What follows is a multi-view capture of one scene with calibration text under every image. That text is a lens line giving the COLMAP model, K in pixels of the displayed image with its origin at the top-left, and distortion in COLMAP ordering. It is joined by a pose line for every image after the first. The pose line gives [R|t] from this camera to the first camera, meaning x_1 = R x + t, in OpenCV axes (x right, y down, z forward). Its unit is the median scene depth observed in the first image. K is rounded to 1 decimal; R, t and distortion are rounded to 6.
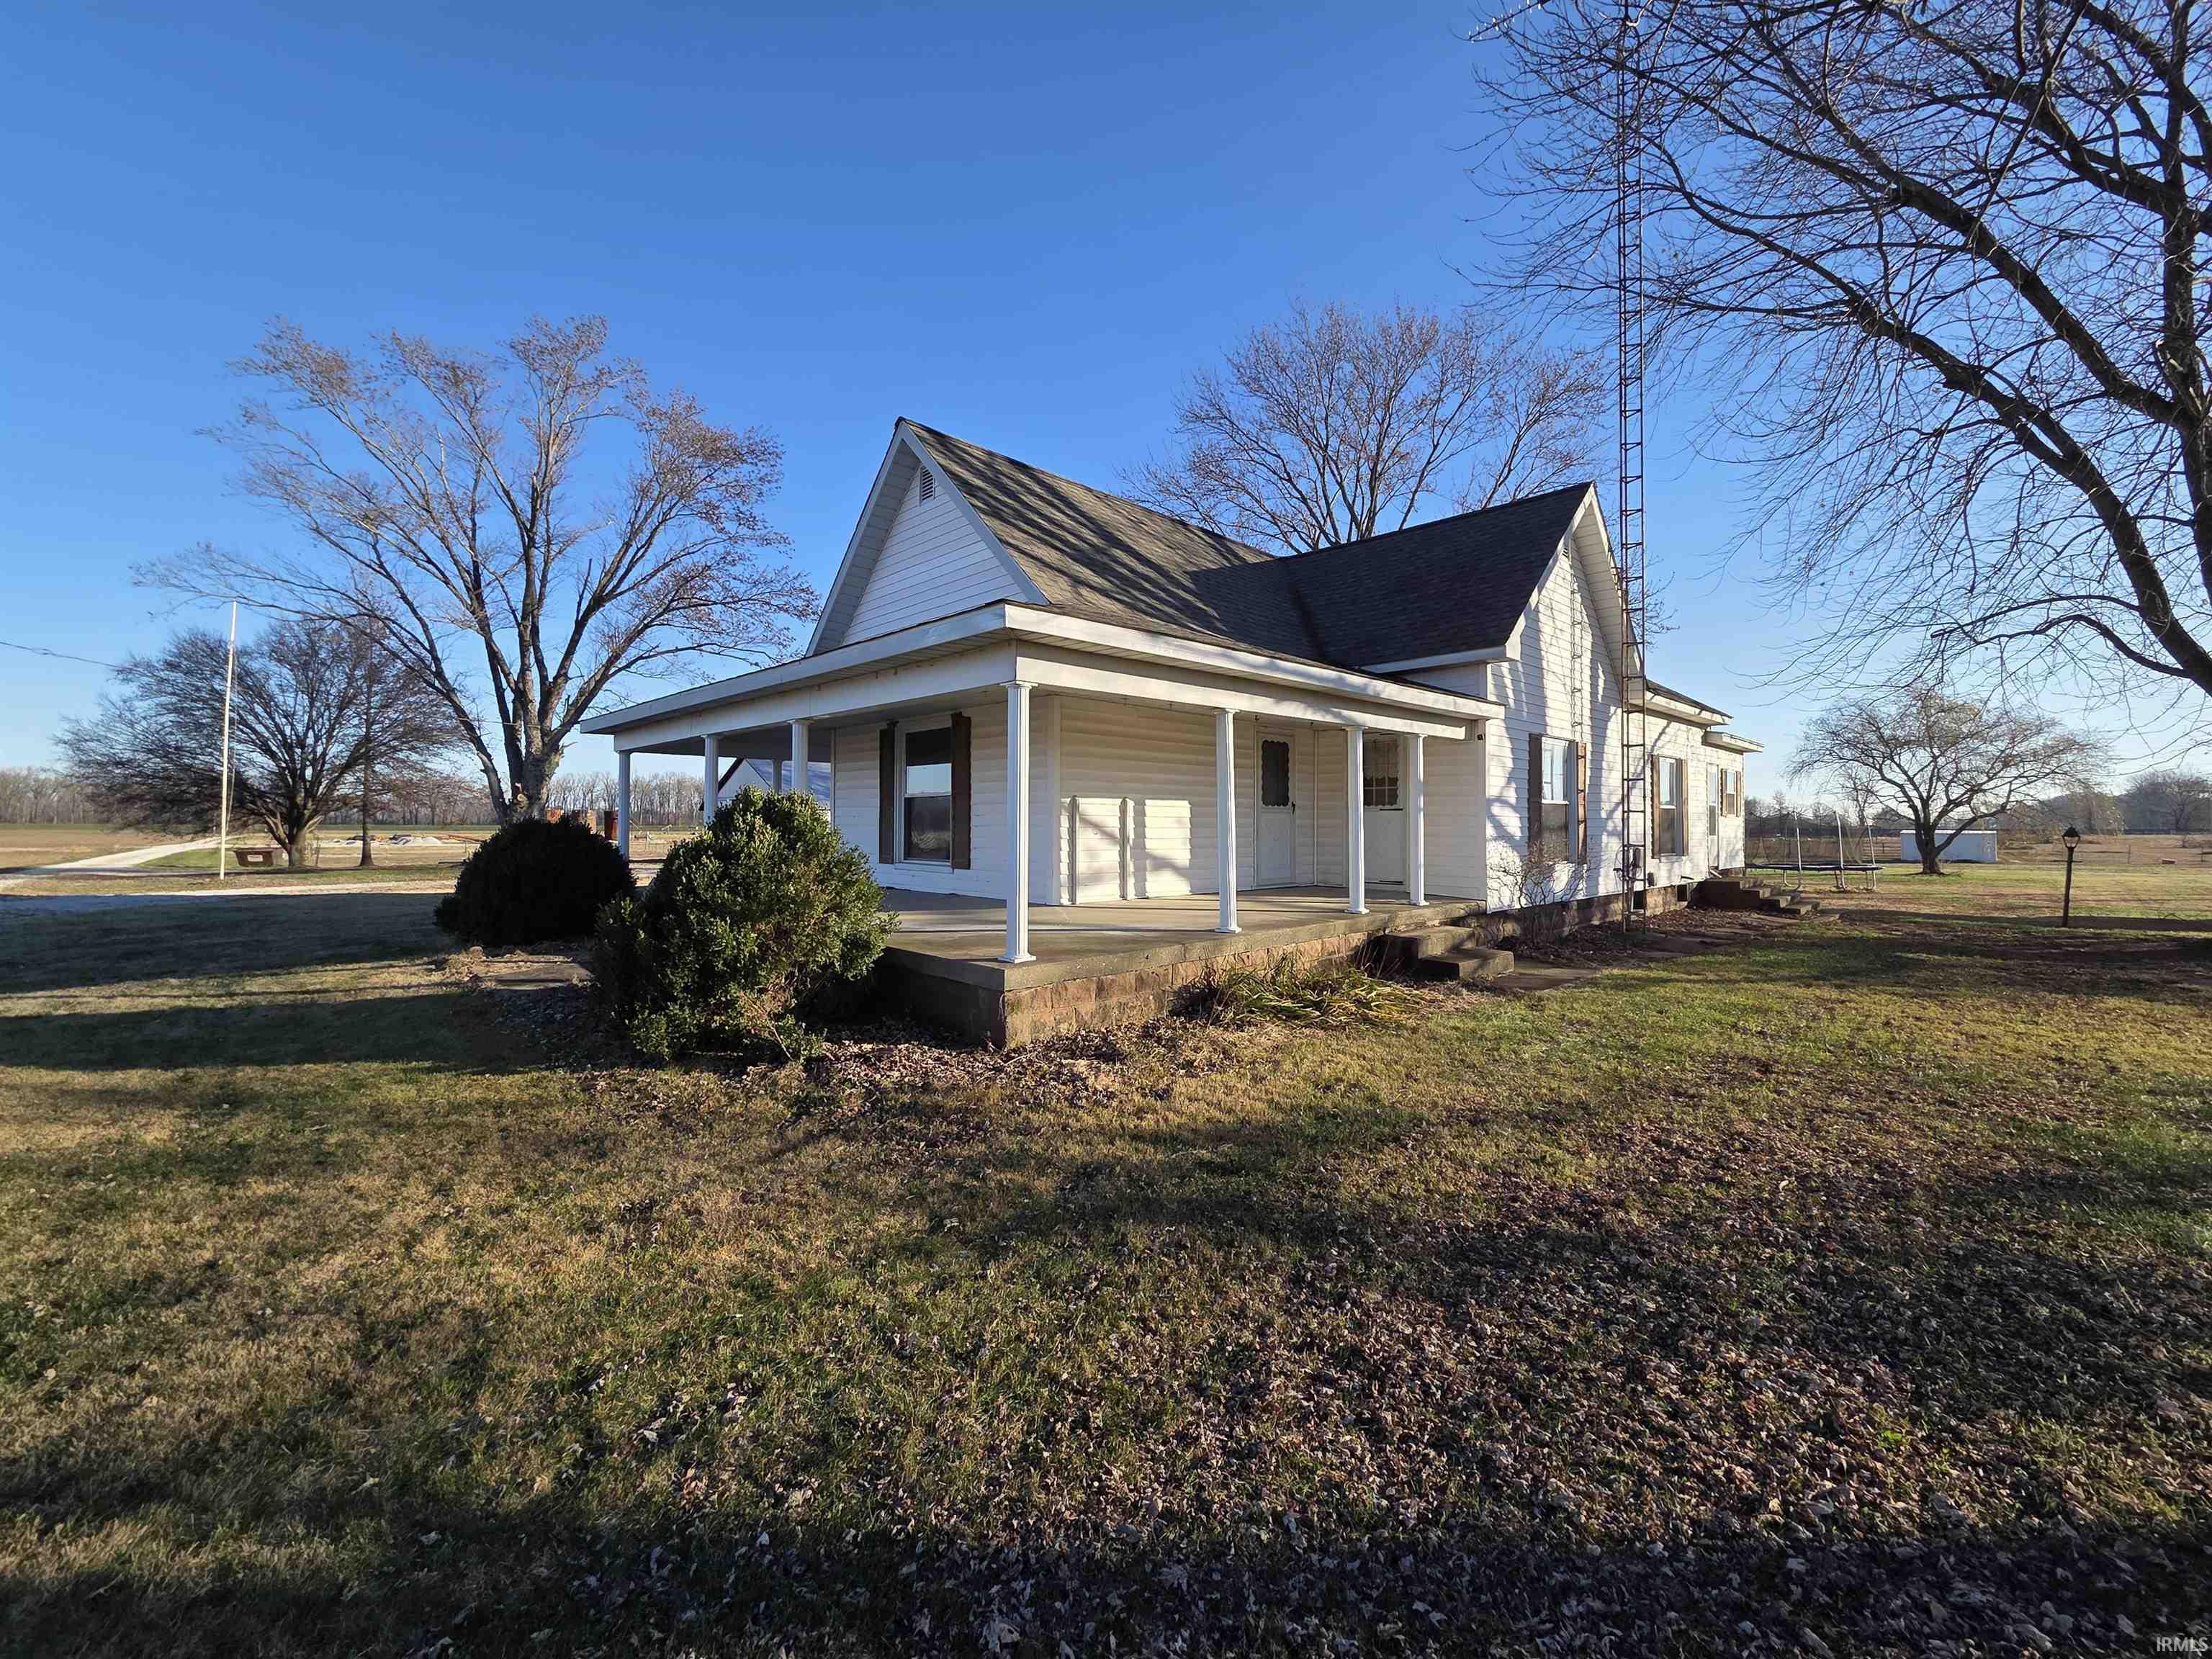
lens RADIAL K [[890.9, 0, 1104.2], [0, 890.9, 833.6], [0, 0, 1]] dist [0.001058, 0.000113]
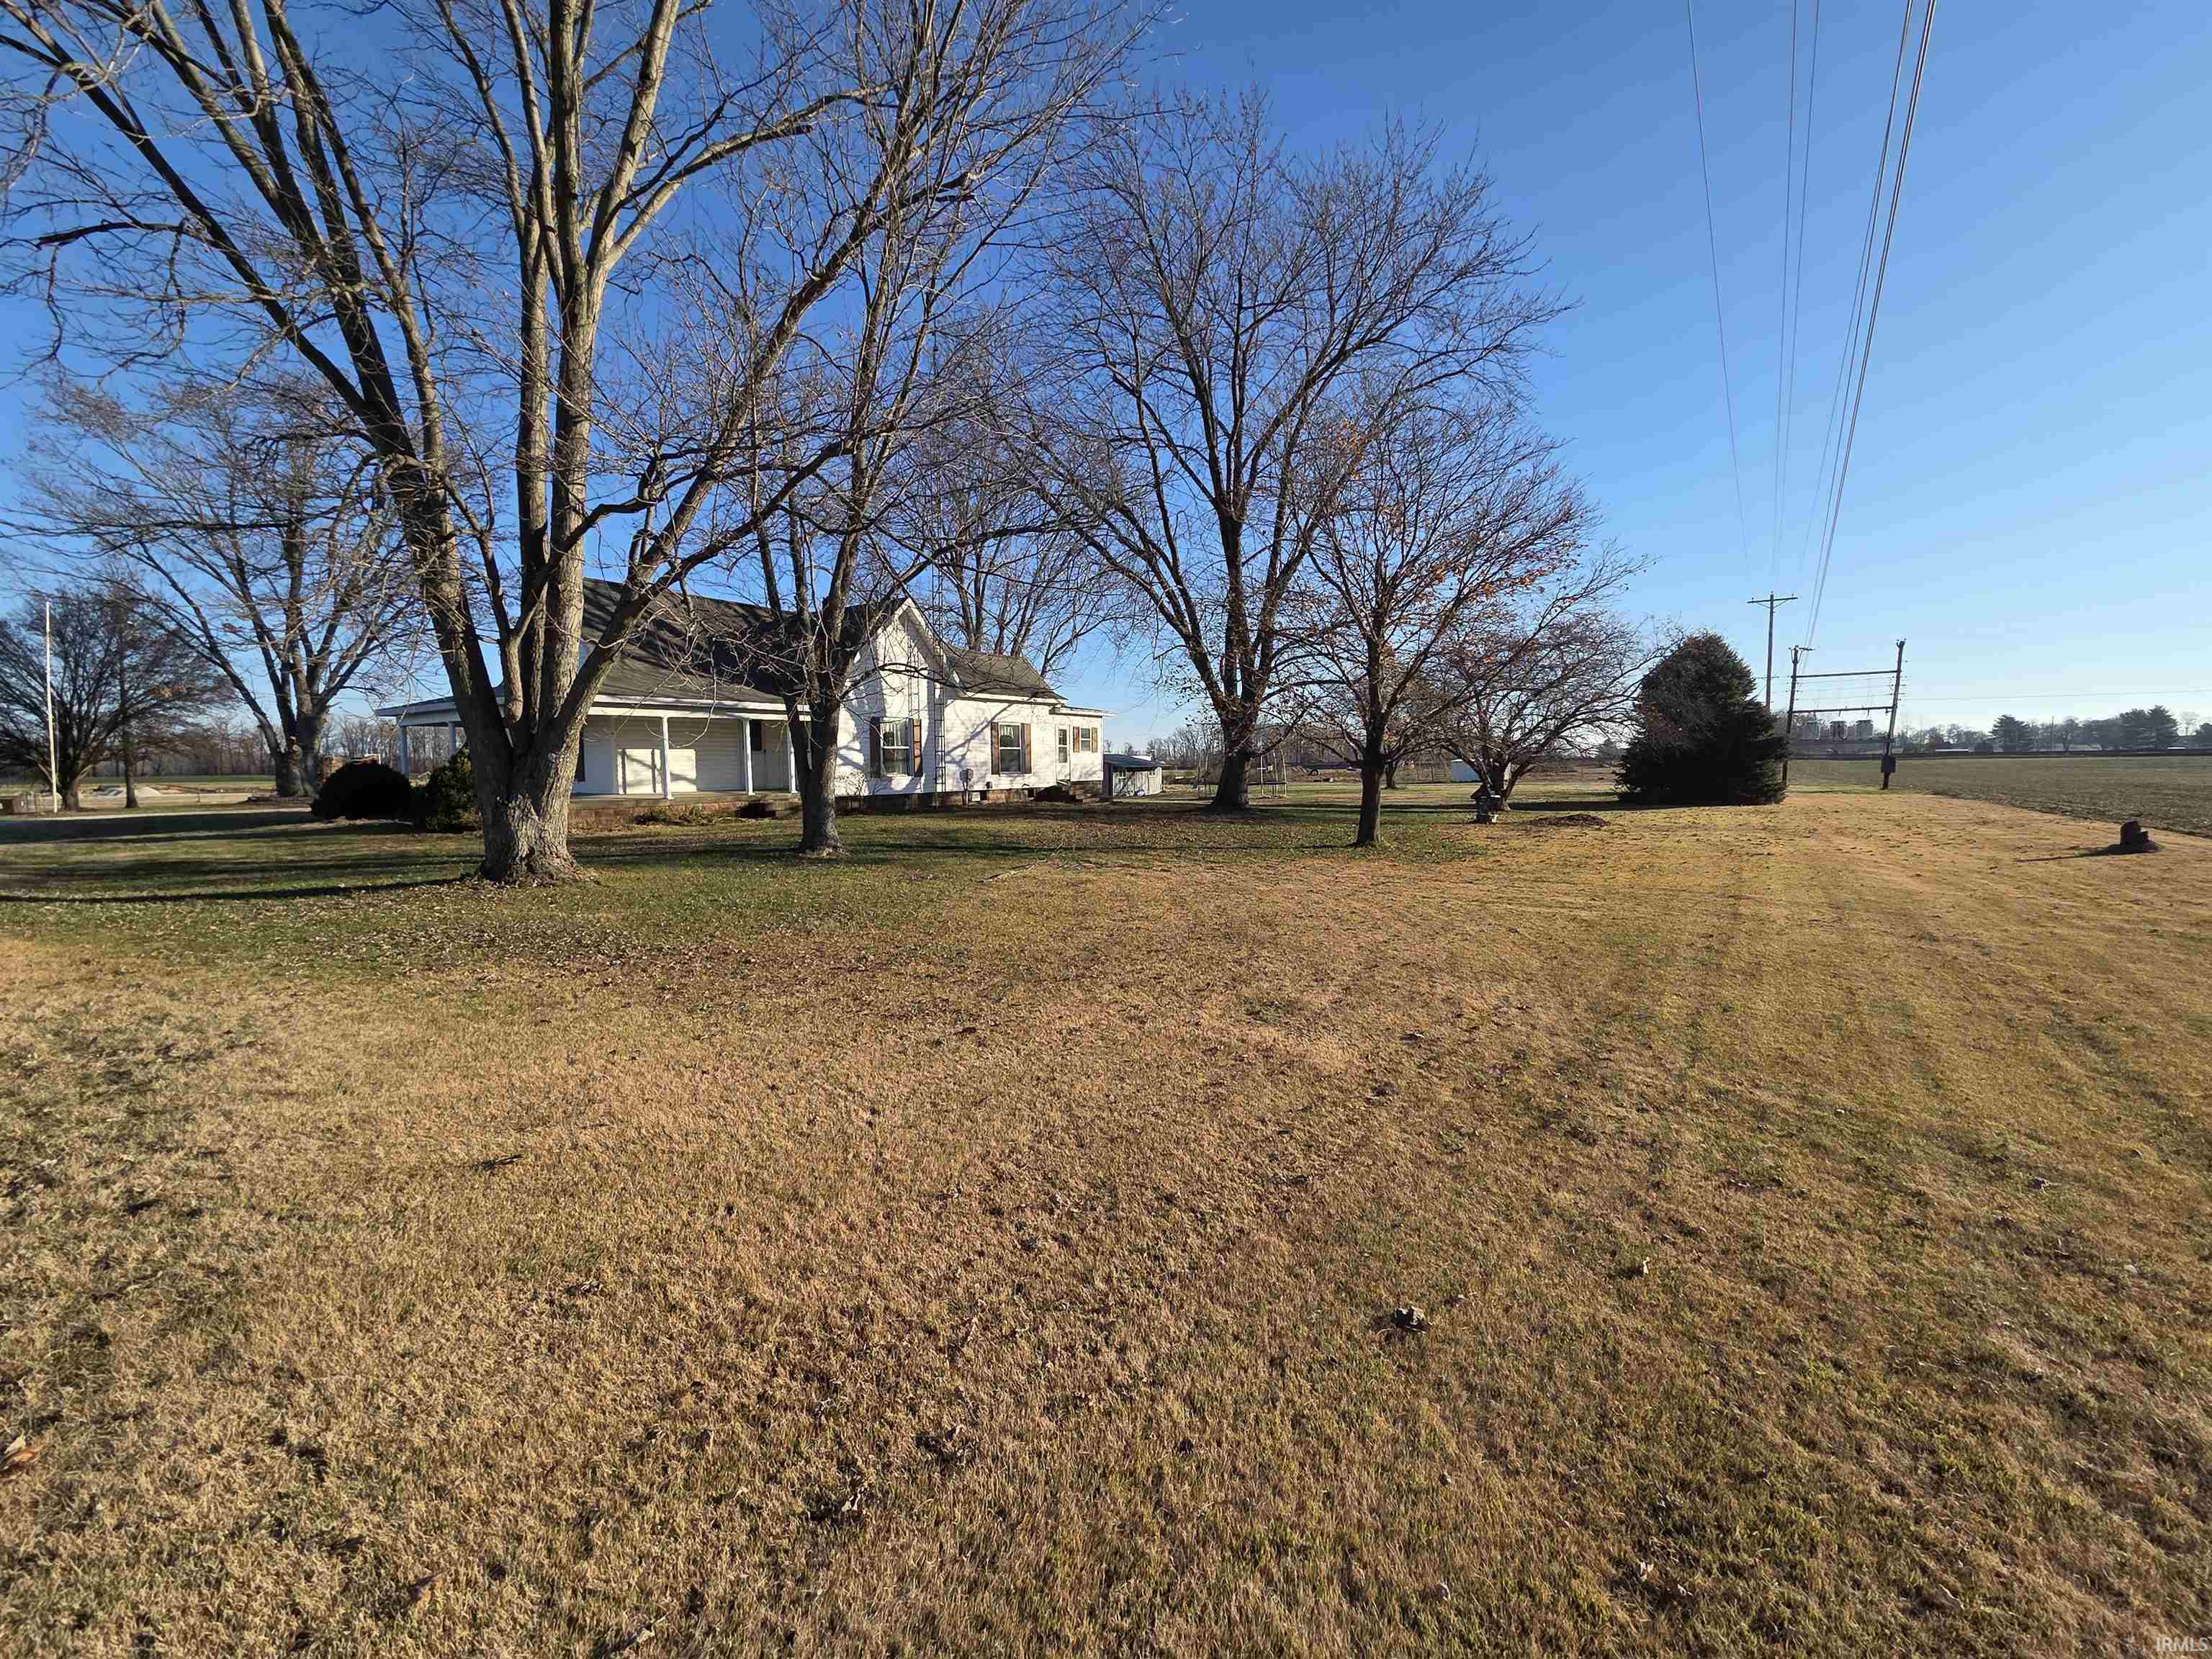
lens RADIAL K [[890.9, 0, 1107.7], [0, 890.9, 821.4], [0, 0, 1]] dist [0.001058, 0.000113]
pose [[0.980342, -0.027034, 0.195444, 0.405352], [0.016340, 0.998290, 0.056123, 0.021128], [-0.196627, -0.051827, 0.979108, -0.846816]]
